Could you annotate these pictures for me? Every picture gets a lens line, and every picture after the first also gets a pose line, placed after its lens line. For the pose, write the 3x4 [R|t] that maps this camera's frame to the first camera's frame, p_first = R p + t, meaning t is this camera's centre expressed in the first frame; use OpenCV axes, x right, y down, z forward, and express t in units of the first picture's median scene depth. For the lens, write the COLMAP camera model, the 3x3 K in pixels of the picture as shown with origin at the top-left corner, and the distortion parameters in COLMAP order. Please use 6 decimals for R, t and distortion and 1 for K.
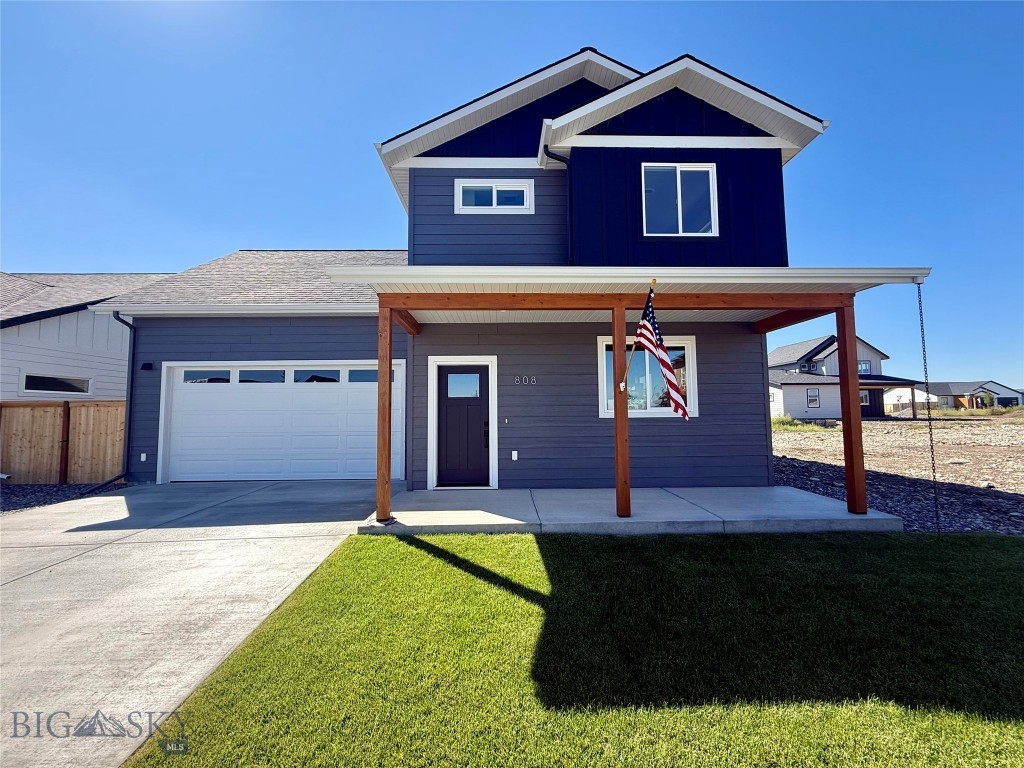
lens RADIAL K [[408.1, 0, 536.9], [0, 408.1, 385.8], [0, 0, 1]] dist [-0.001854, 0.000717]
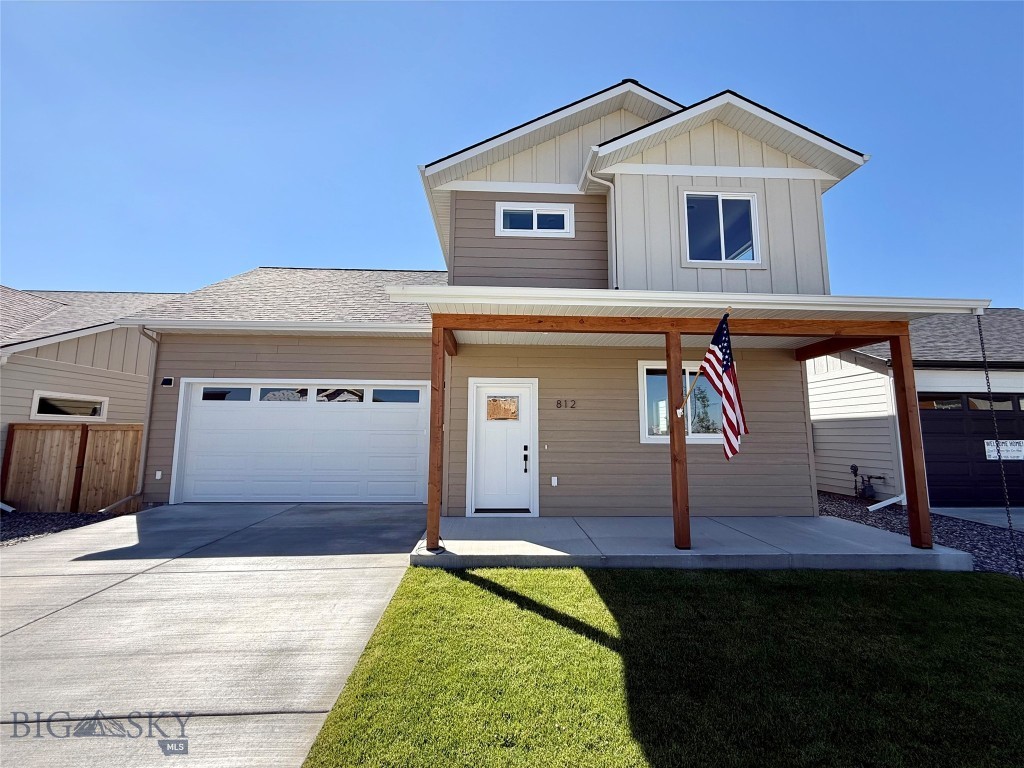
lens RADIAL K [[408.1, 0, 522.7], [0, 408.1, 380.5], [0, 0, 1]] dist [-0.001854, 0.000717]
pose [[0.999700, 0.016788, 0.017862, -0.158172], [-0.015628, 0.997878, -0.063207, -0.006082], [-0.018885, 0.062909, 0.997841, 0.025254]]
